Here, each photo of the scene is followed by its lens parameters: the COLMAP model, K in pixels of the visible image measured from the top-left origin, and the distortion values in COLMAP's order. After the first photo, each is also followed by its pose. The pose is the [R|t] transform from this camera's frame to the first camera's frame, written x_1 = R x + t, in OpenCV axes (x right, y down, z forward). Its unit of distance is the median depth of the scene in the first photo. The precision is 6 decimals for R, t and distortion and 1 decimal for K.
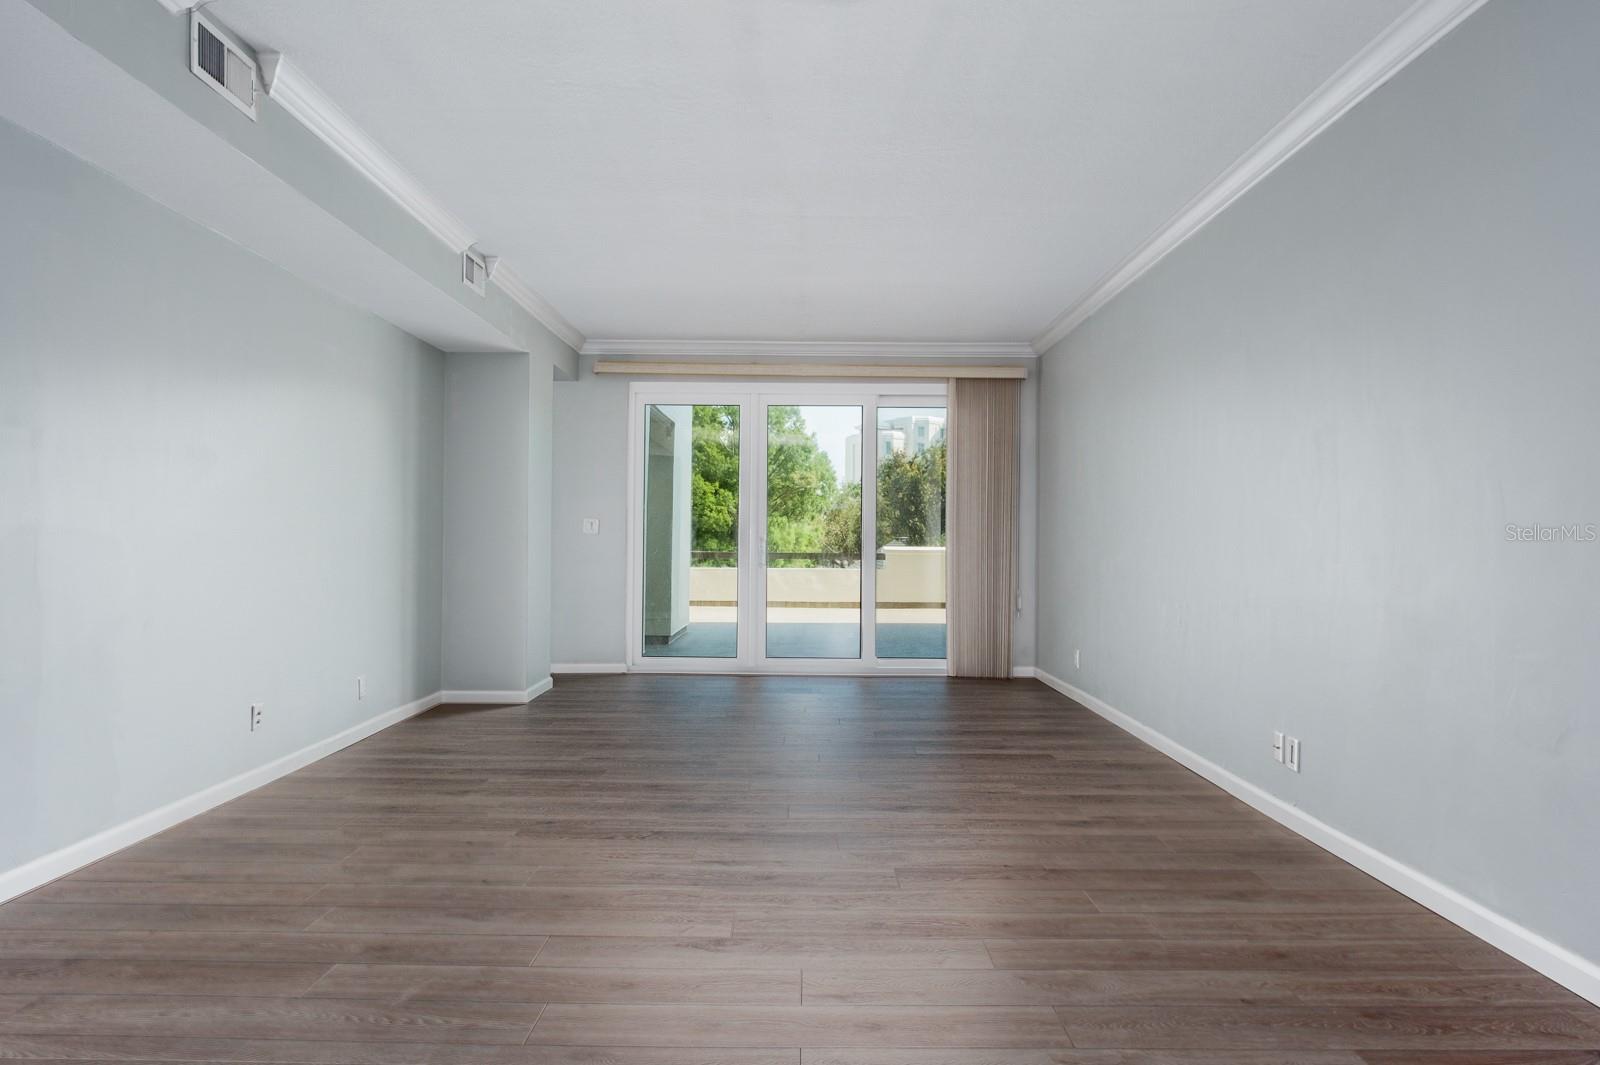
lens RADIAL K [[1005.3, 0, 795.3], [0, 1005.3, 540.7], [0, 0, 1]] dist [0.006185, -0.000461]
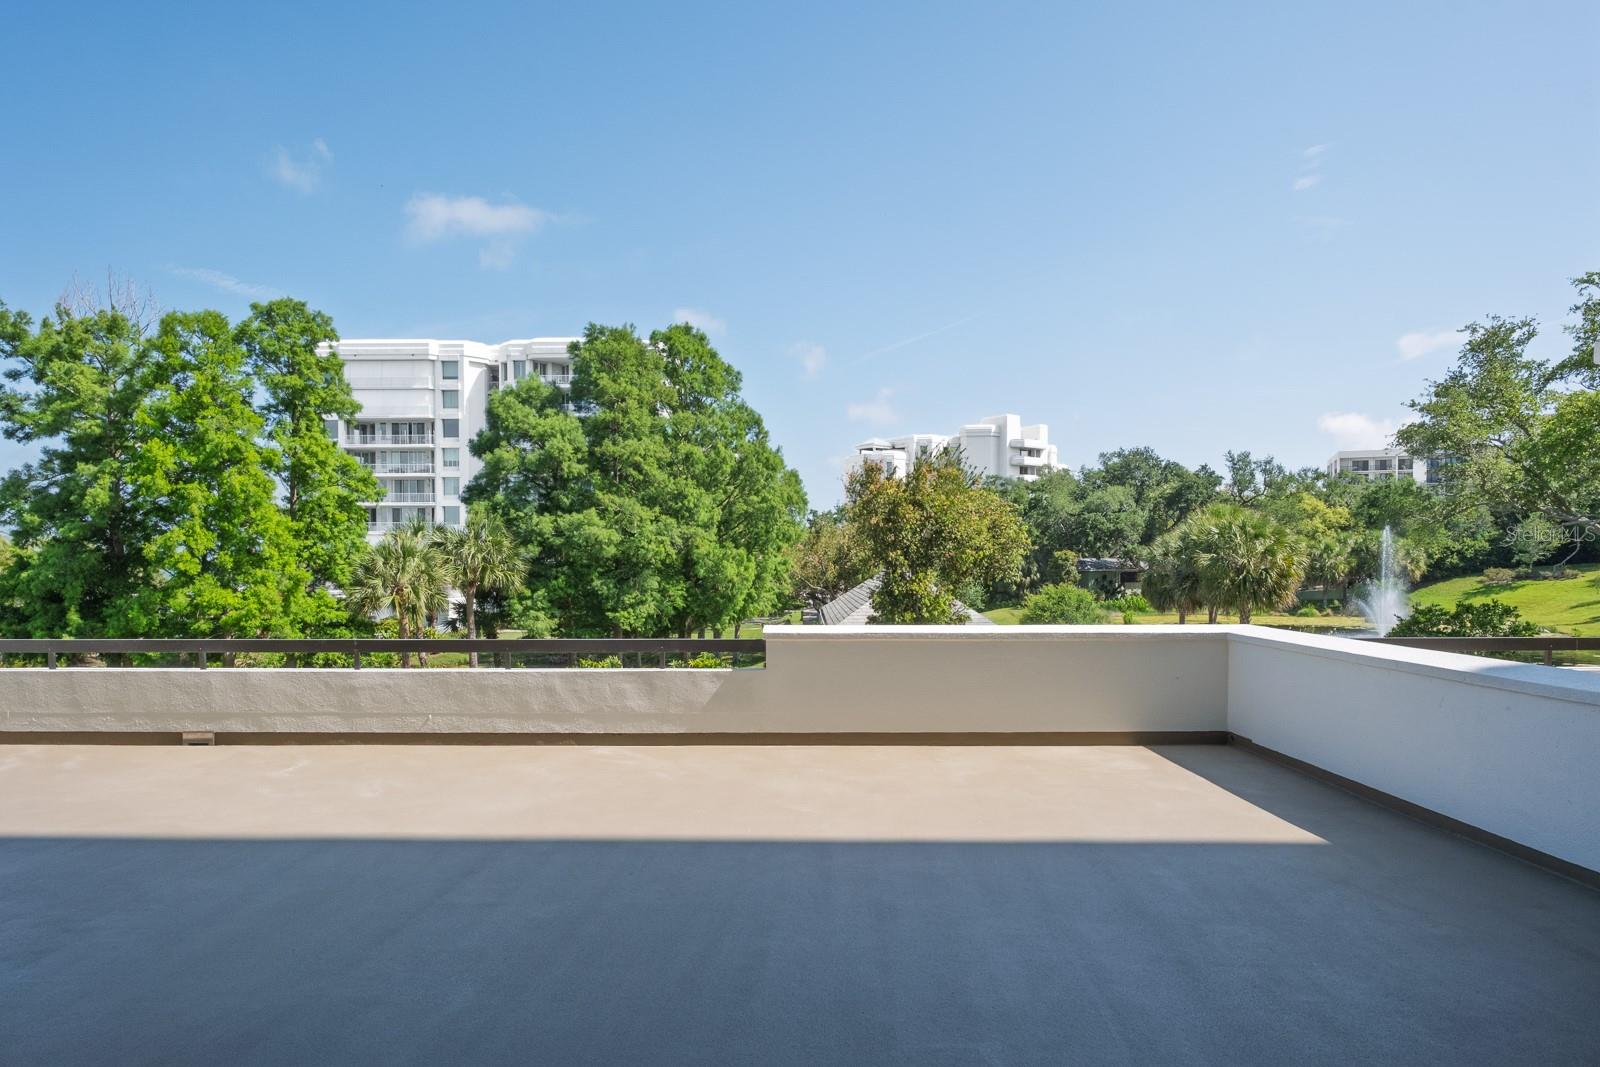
lens RADIAL K [[1008.5, 0, 792.7], [0, 1008.5, 583.1], [0, 0, 1]] dist [-0.005663, -0.001194]
pose [[0.999917, -0.011087, -0.006588, 0.226928], [0.011203, 0.999776, 0.017951, -0.058405], [0.006387, -0.018024, 0.999817, 1.055744]]
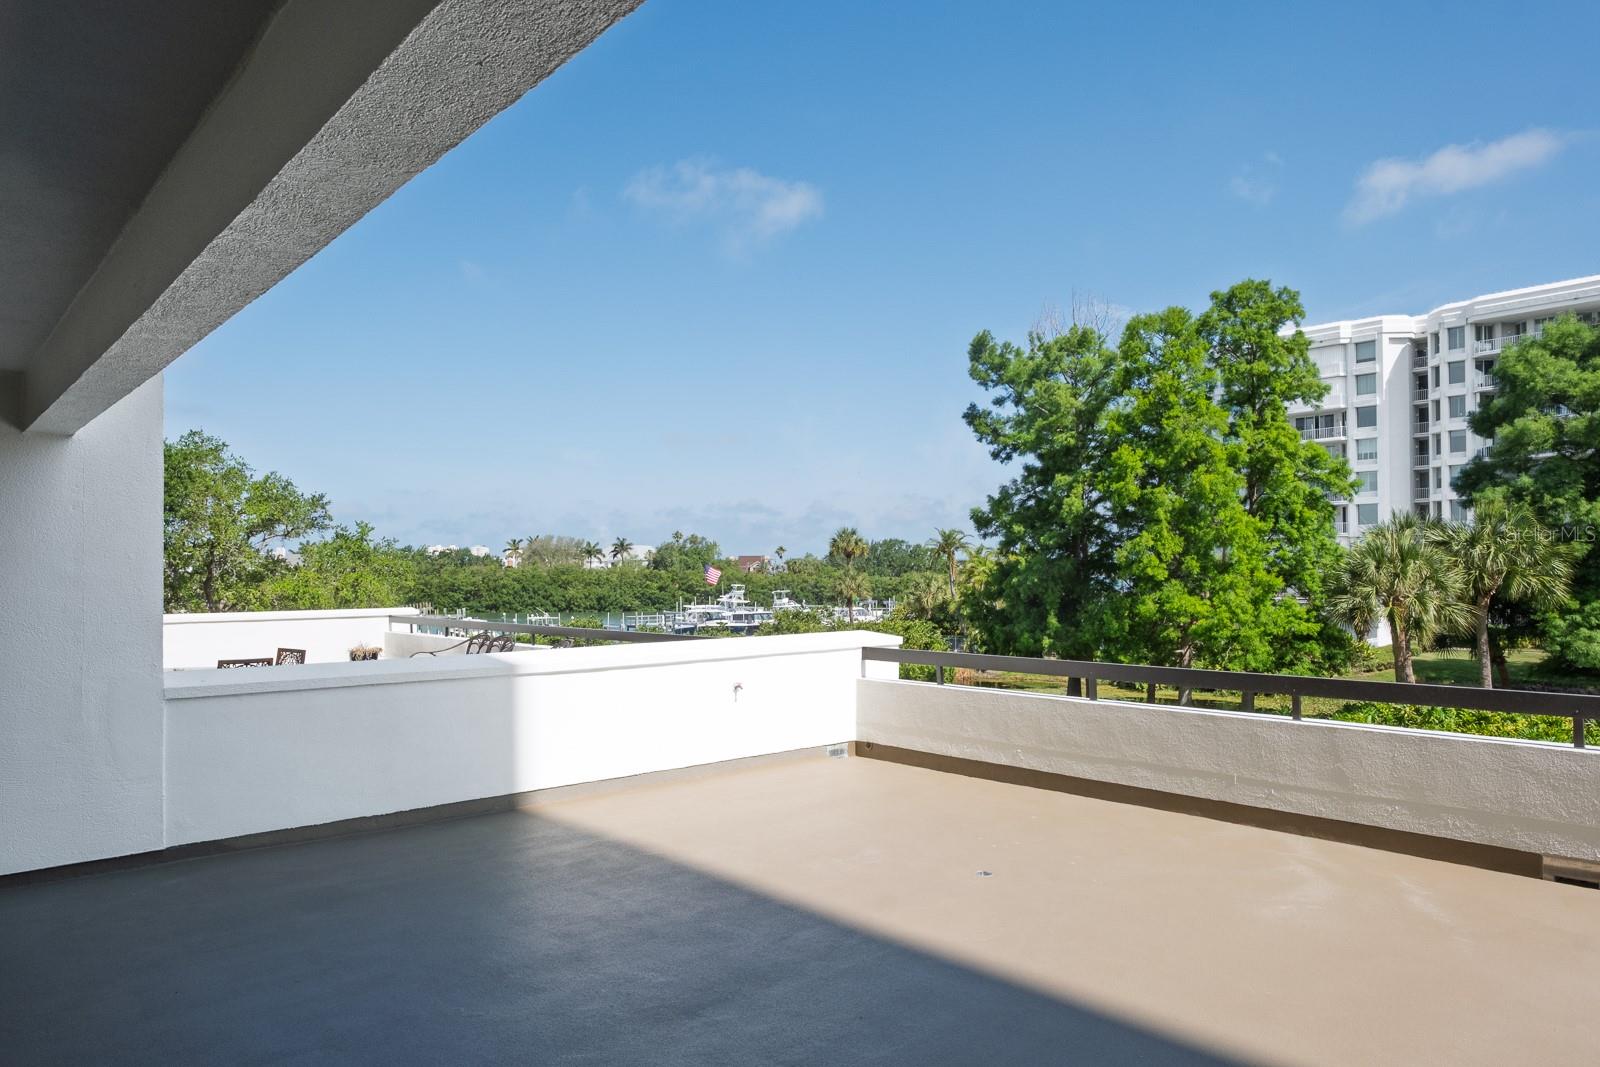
lens RADIAL K [[998.5, 0, 794.6], [0, 998.5, 569.0], [0, 0, 1]] dist [-0.000796, -0.001129]
pose [[0.682043, -0.018244, -0.731084, -0.339562], [0.013375, 0.999833, -0.012473, -0.061879], [0.731190, -0.001271, 0.682173, 1.392070]]
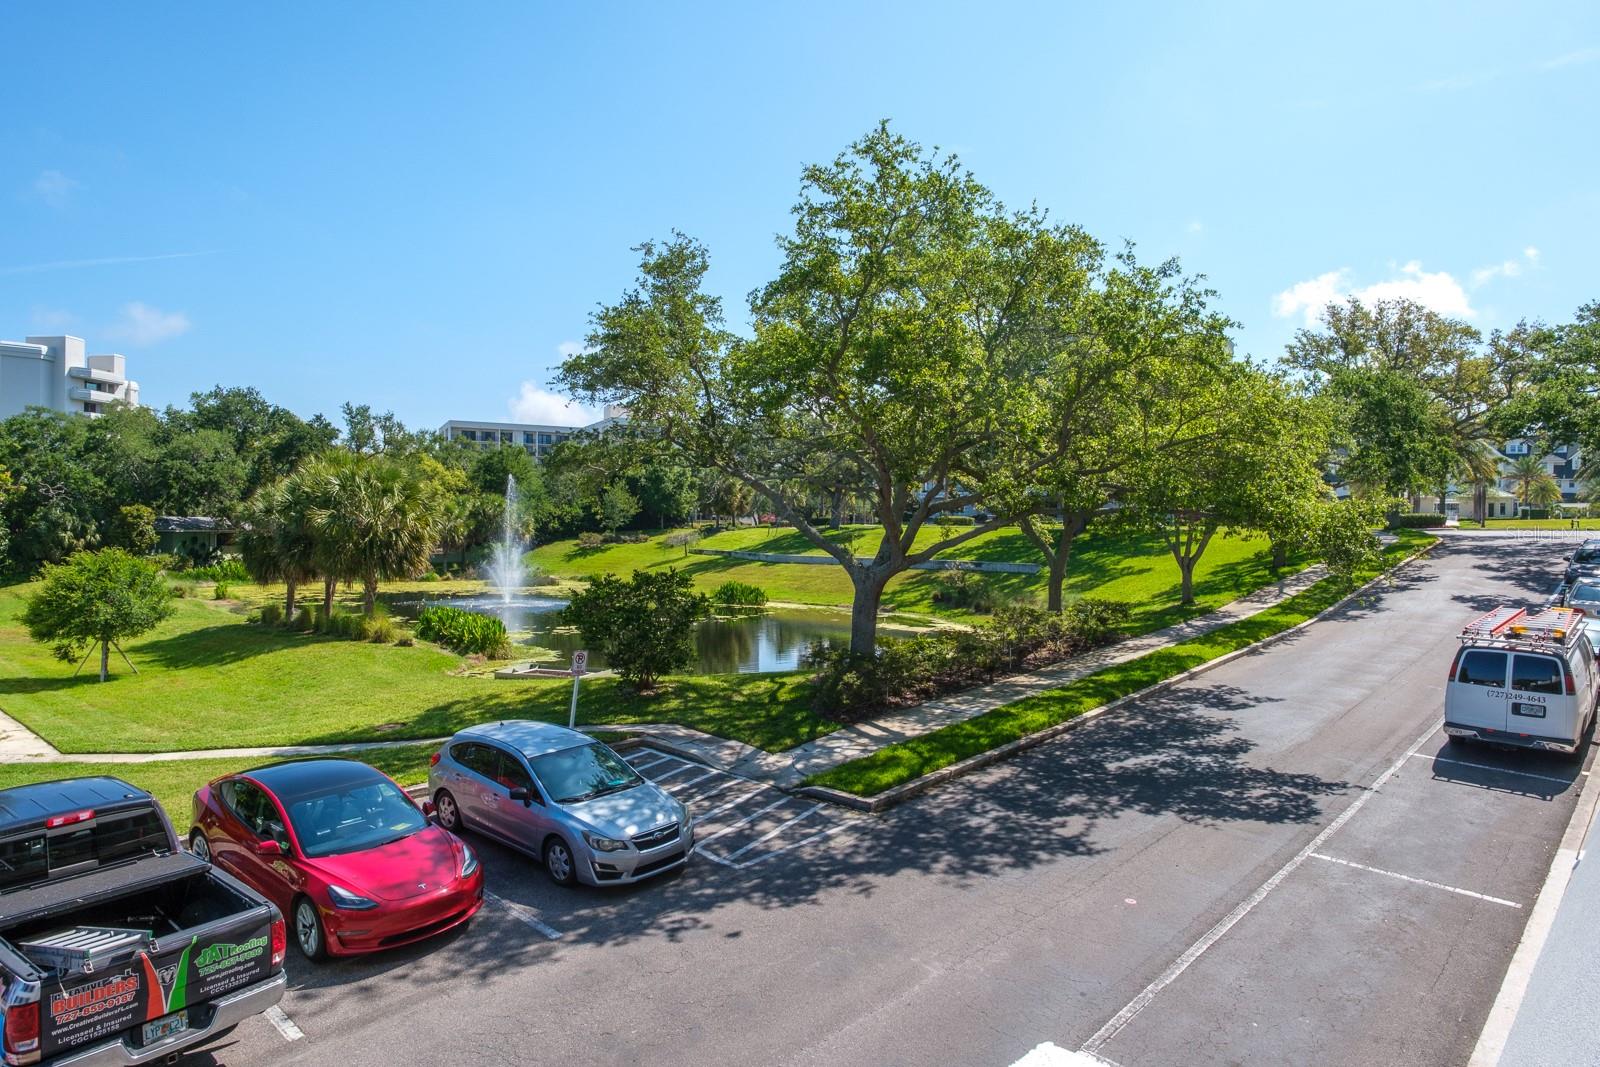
lens RADIAL K [[987.2, 0, 794.3], [0, 987.2, 532.7], [0, 0, 1]] dist [-0.008218, 0.003749]
pose [[0.673149, -0.002476, 0.739503, 0.680249], [-0.004874, 0.999958, 0.007784, -0.040770], [-0.739491, -0.008844, 0.673109, 2.214705]]
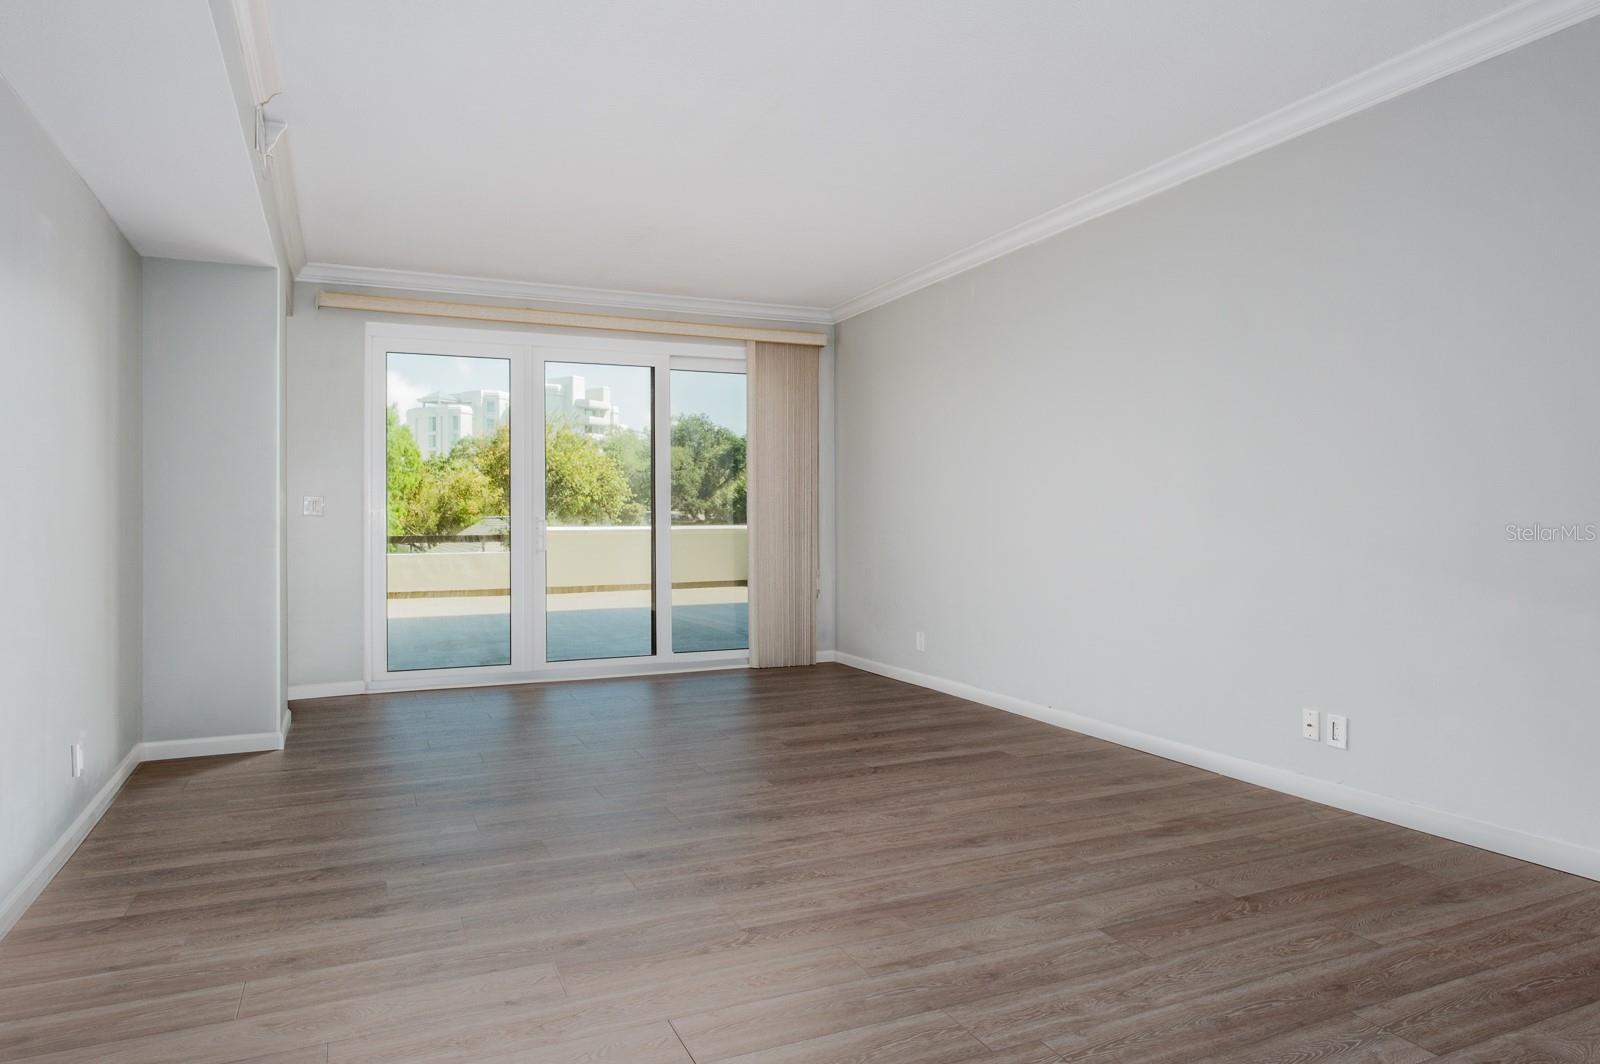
lens RADIAL K [[1000.8, 0, 786.1], [0, 1000.8, 530.5], [0, 0, 1]] dist [-0.005989, 0.001154]
pose [[0.912328, -0.018004, 0.409065, -0.193911], [0.013195, 0.999807, 0.014574, -0.002883], [-0.409248, -0.007899, 0.912389, 0.163668]]
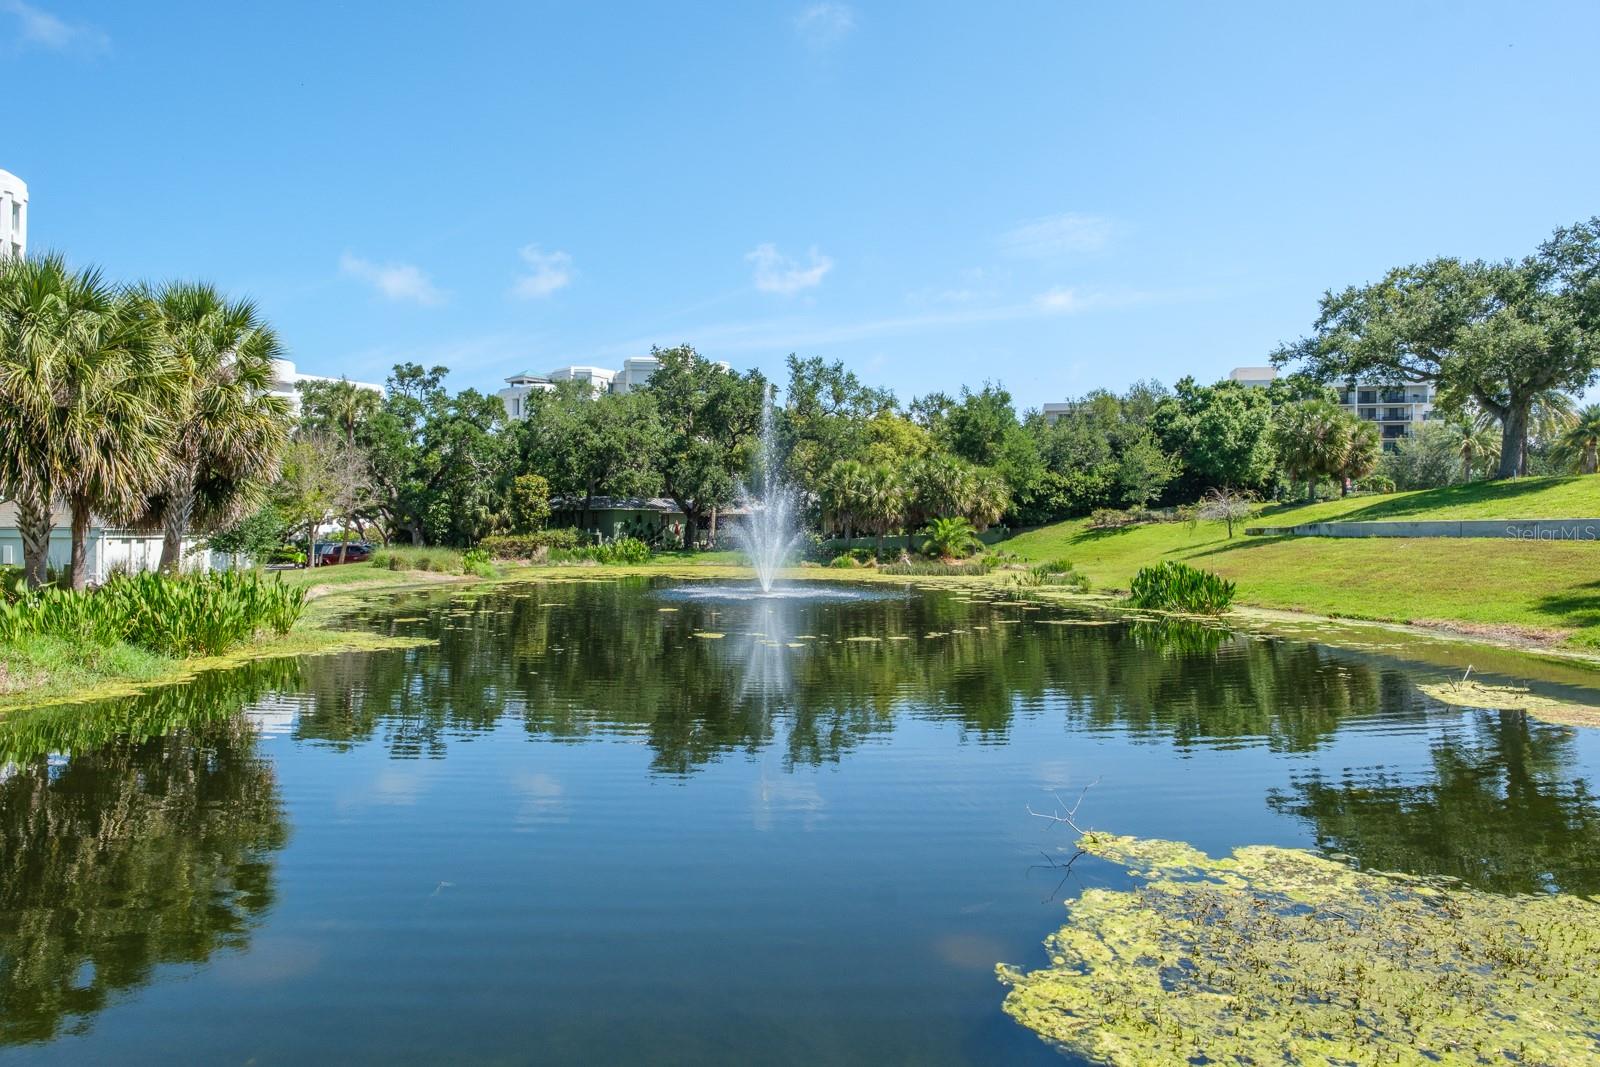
lens RADIAL K [[979.1, 0, 799.2], [0, 979.1, 512.5], [0, 0, 1]] dist [-0.005945, -0.000097]
pose [[0.984753, 0.001856, 0.173947, 3.920944], [0.001779, 0.999783, -0.020736, 0.273990], [-0.173948, 0.020730, 0.984537, 4.389469]]
